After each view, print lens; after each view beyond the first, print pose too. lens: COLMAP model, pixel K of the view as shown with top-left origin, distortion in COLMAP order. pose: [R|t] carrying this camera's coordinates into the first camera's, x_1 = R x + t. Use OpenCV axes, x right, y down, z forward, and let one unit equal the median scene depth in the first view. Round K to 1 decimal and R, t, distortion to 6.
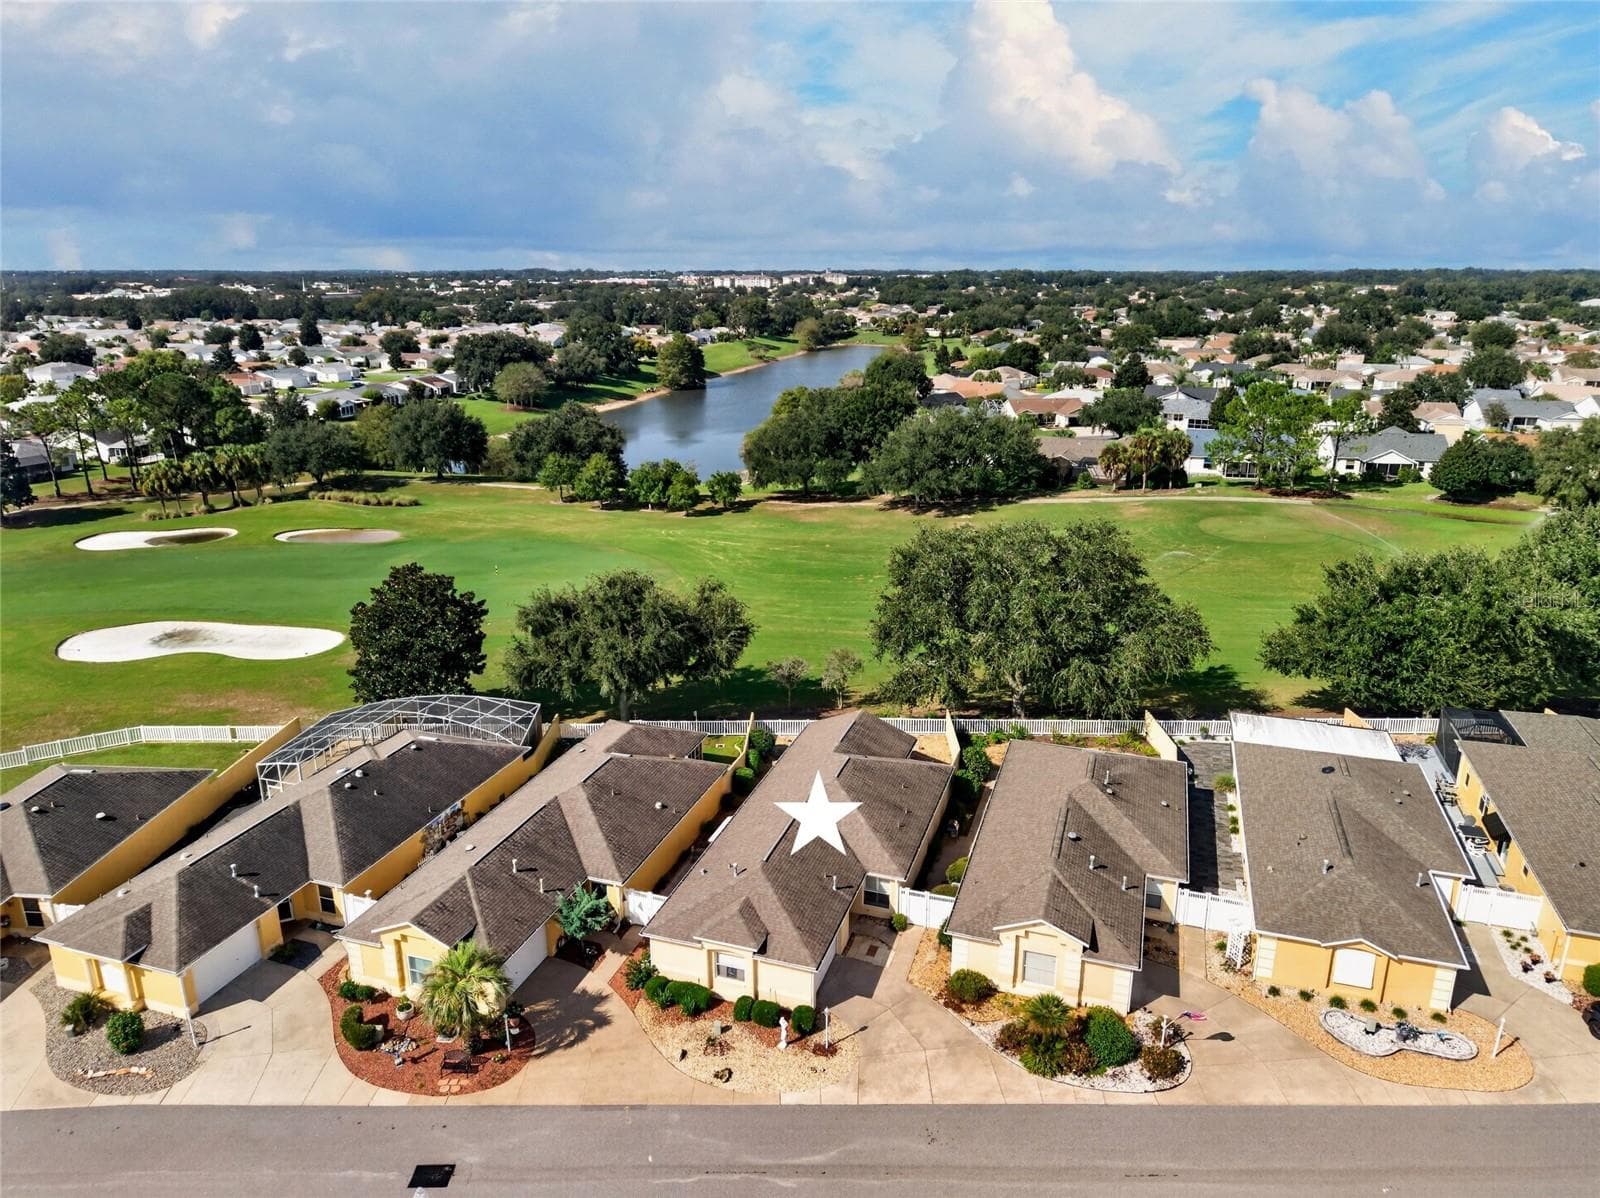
lens RADIAL K [[1073.1, 0, 807.5], [0, 1073.1, 612.4], [0, 0, 1]] dist [0.040536, -0.043941]
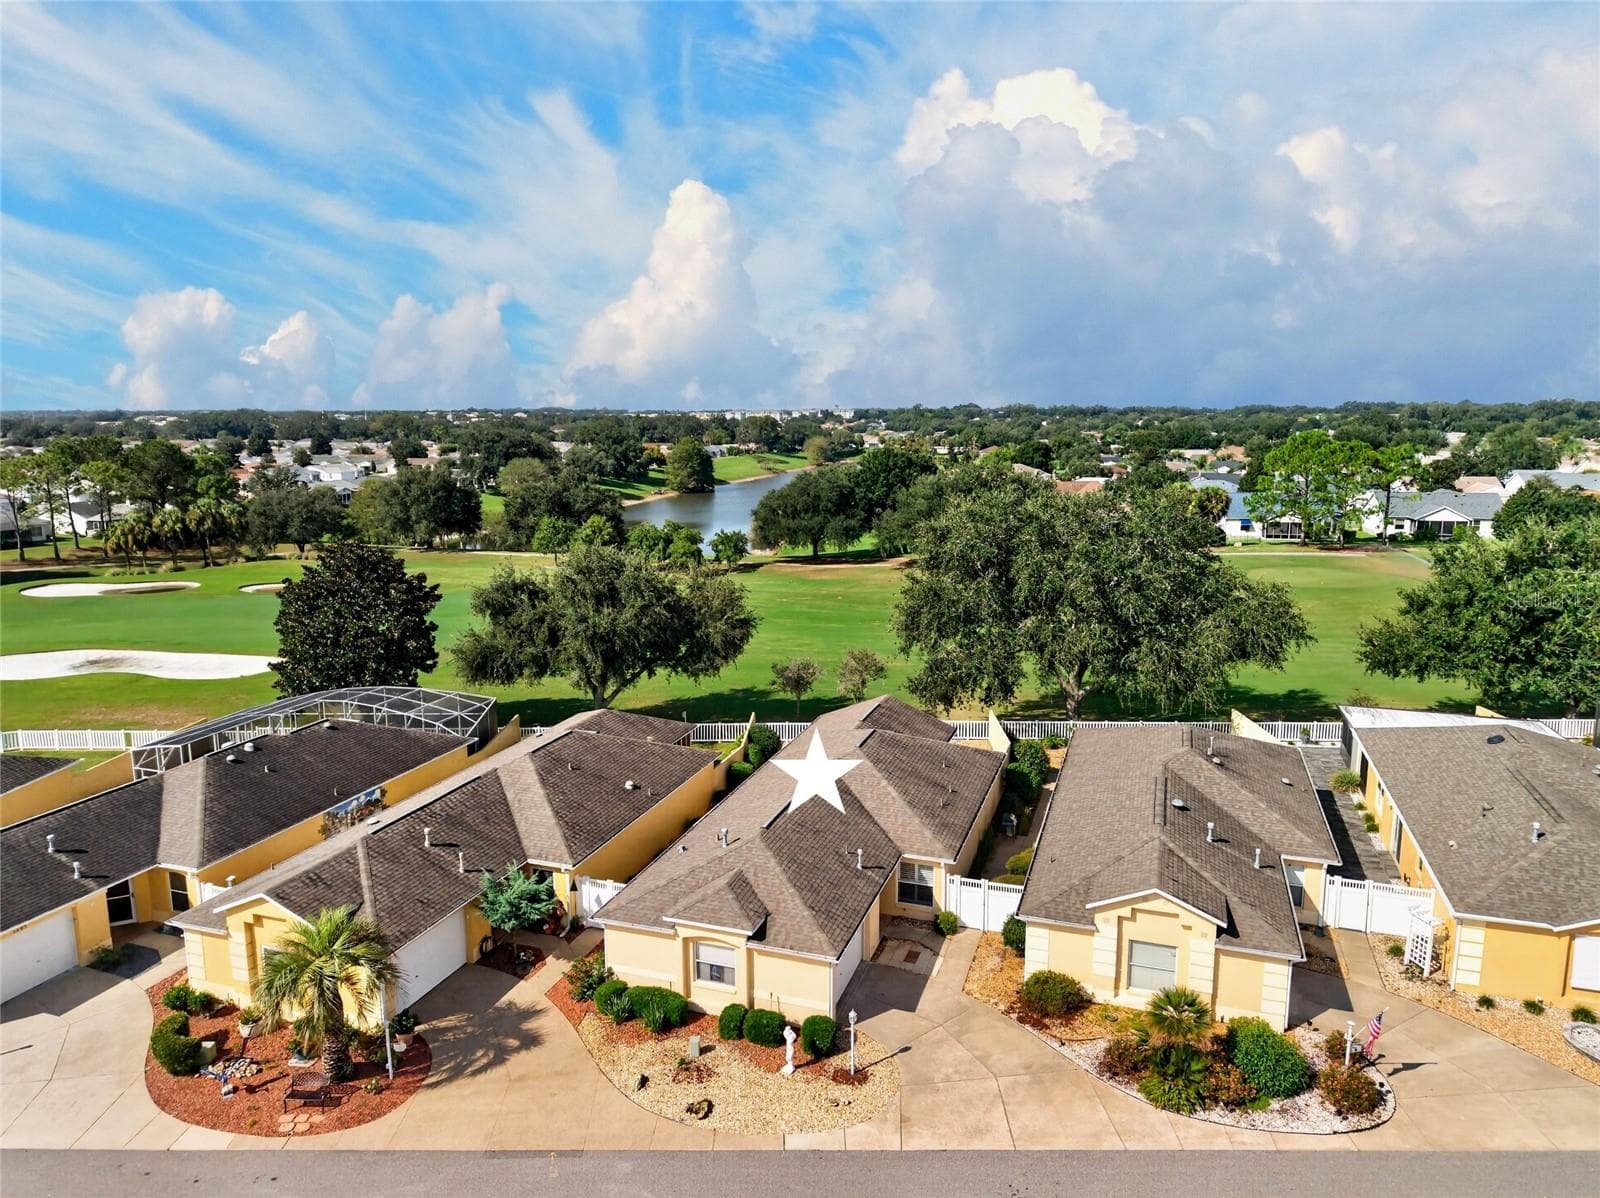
lens RADIAL K [[1073.1, 0, 805.3], [0, 1073.1, 608.1], [0, 0, 1]] dist [0.040536, -0.043941]
pose [[0.999945, -0.001929, -0.010312, -0.003881], [0.000581, 0.991634, -0.129081, 0.167076], [0.010475, 0.129068, 0.991580, 0.236701]]
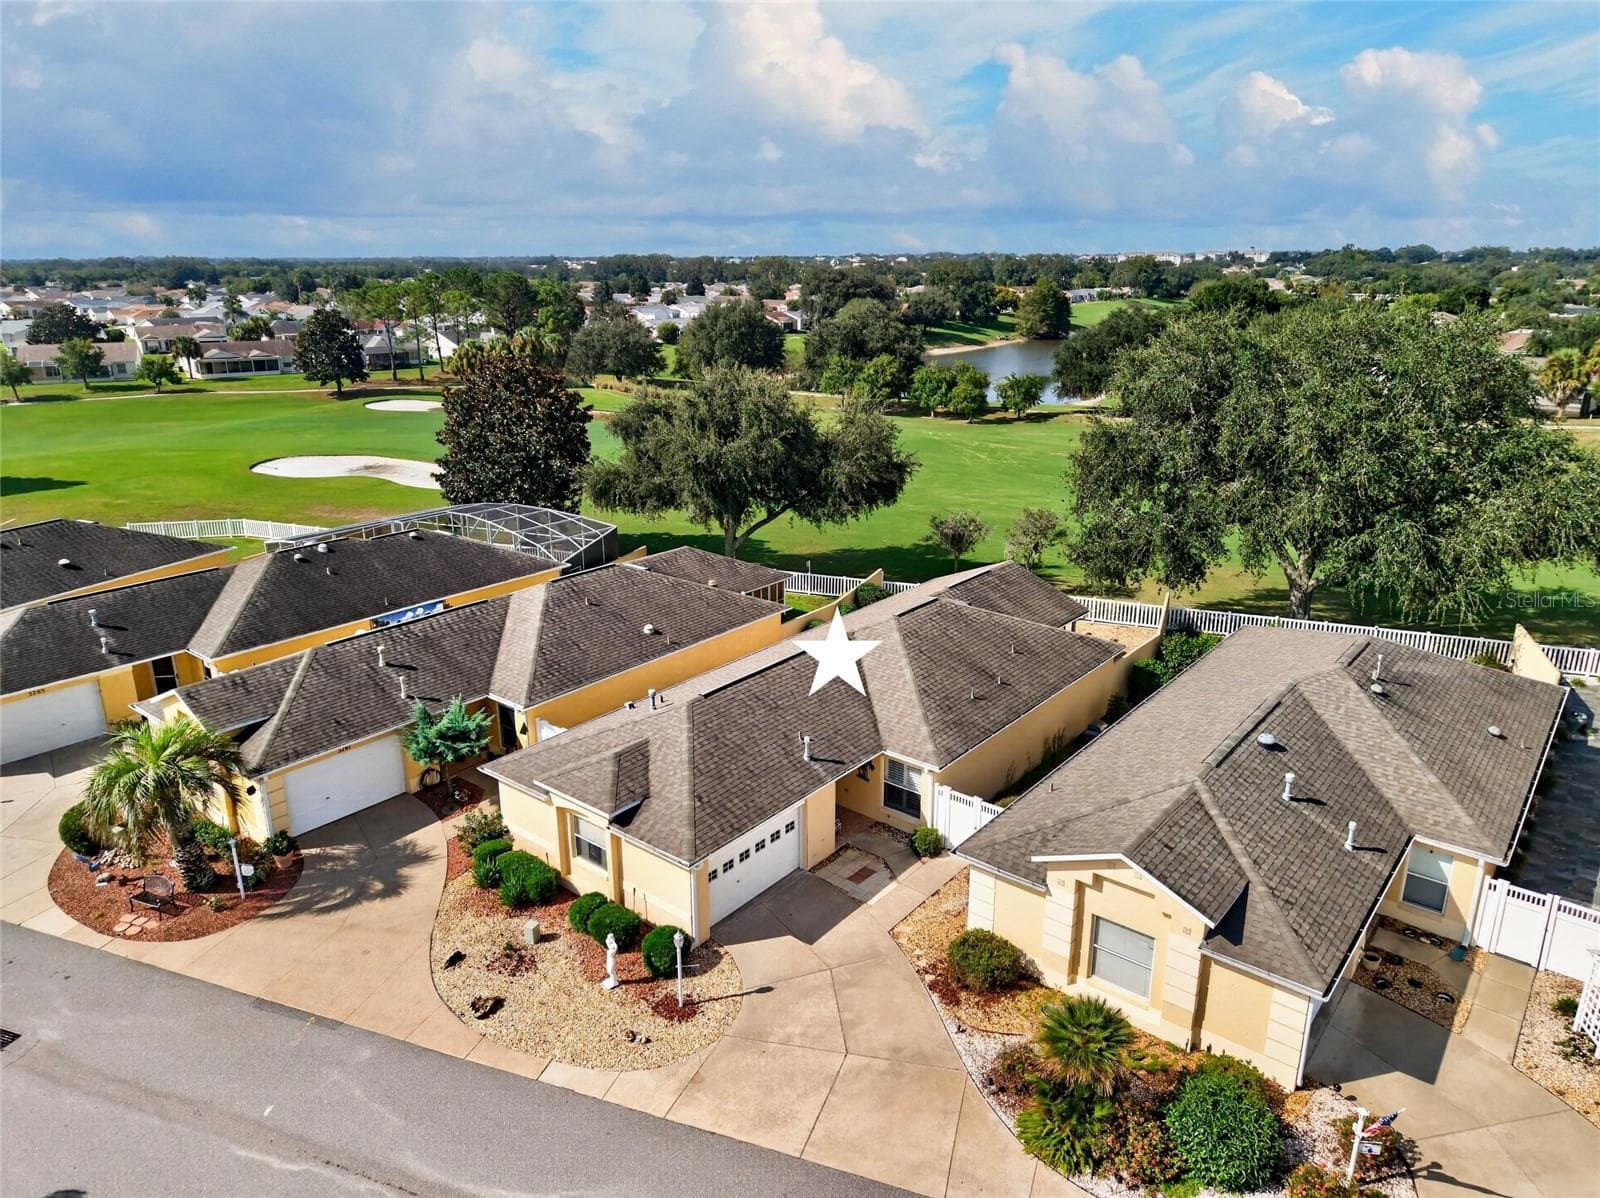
lens RADIAL K [[1073.1, 0, 802.1], [0, 1073.1, 607.7], [0, 0, 1]] dist [0.040536, -0.043941]
pose [[0.934608, 0.106735, -0.339287, 0.203292], [-0.105736, 0.994162, 0.021489, 0.153505], [0.339600, 0.015791, 0.940438, 0.419664]]
